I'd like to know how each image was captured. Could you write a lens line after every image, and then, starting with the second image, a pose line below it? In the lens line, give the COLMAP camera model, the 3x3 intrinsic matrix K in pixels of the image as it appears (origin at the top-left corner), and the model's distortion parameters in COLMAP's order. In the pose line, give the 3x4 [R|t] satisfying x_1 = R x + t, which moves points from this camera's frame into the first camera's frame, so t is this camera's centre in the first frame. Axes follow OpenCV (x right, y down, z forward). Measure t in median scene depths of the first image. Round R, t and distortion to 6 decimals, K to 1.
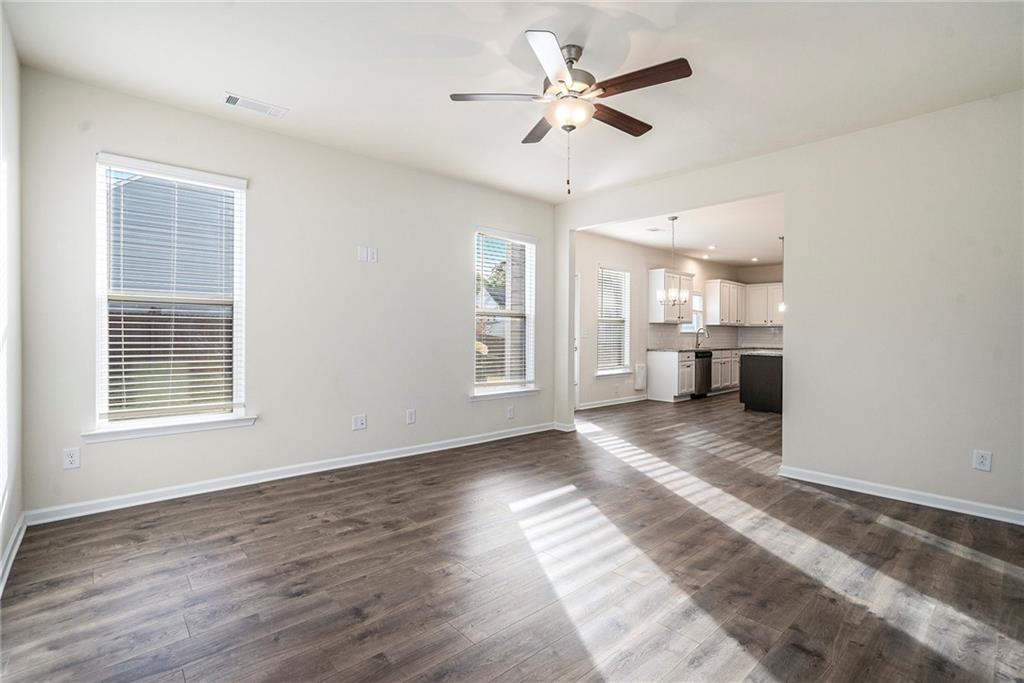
lens RADIAL K [[484.7, 0, 511.2], [0, 484.7, 343.1], [0, 0, 1]] dist [-0.010656, 0.000406]
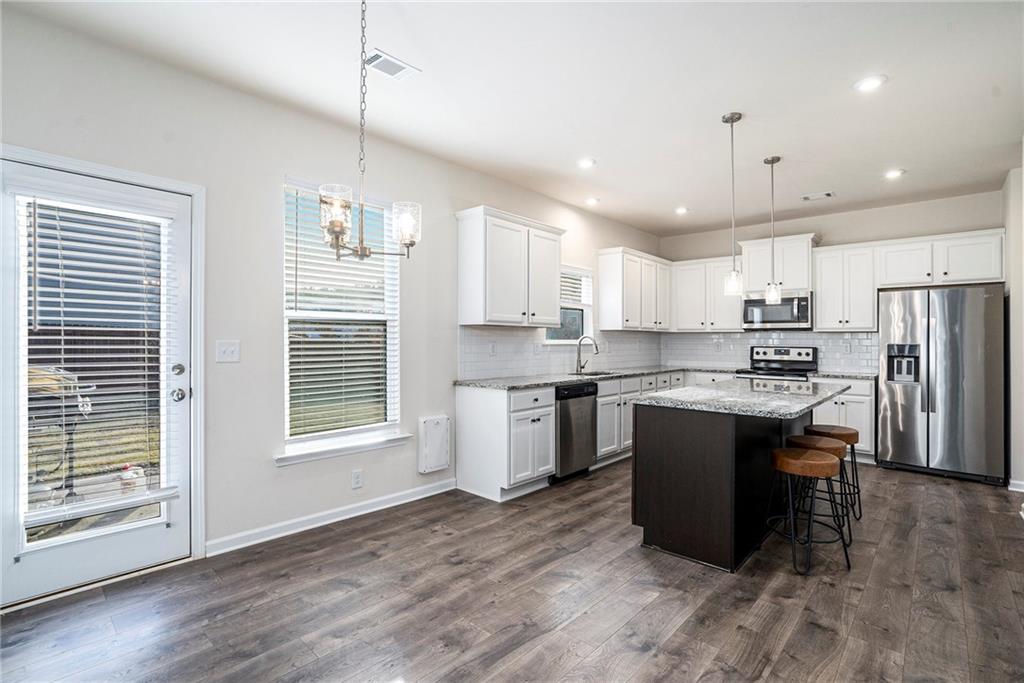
lens RADIAL K [[484.7, 0, 511.6], [0, 484.7, 343.6], [0, 0, 1]] dist [-0.010656, 0.000406]
pose [[0.996296, -0.005490, 0.085814, 0.295692], [0.006722, 0.999878, -0.014065, -0.017153], [-0.085726, 0.014590, 0.996212, 0.529736]]
